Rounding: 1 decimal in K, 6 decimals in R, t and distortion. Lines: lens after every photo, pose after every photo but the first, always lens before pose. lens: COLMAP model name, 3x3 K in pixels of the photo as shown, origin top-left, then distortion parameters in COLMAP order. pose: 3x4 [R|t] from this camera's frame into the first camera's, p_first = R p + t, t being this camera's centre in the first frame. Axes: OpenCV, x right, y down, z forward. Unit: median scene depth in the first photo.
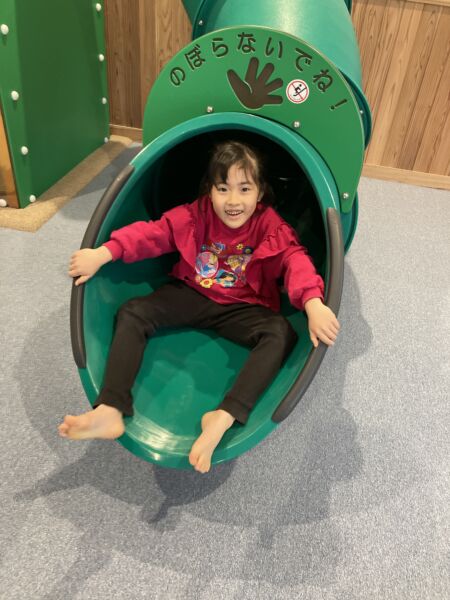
lens RADIAL K [[495.7, 0, 235.3], [0, 495.7, 295.4], [0, 0, 1]] dist [0.015451, -0.004490]
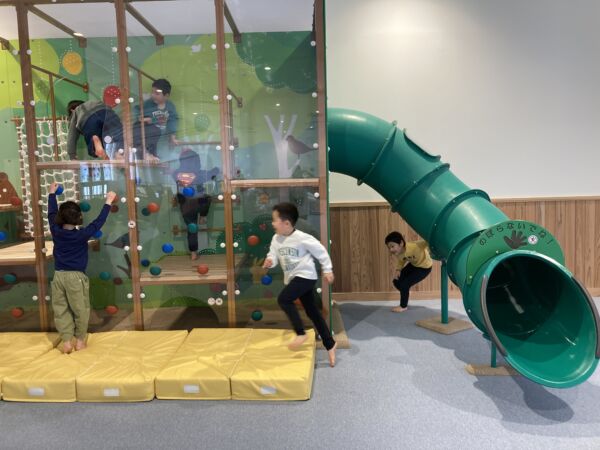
lens RADIAL K [[495.7, 0, 296.3], [0, 495.7, 222.3], [0, 0, 1]] dist [0.015451, -0.004490]
pose [[0.975507, -0.135436, 0.173329, -1.276205], [0.203133, 0.856990, -0.473608, 0.410780], [-0.084398, 0.497217, 0.863512, -0.990544]]
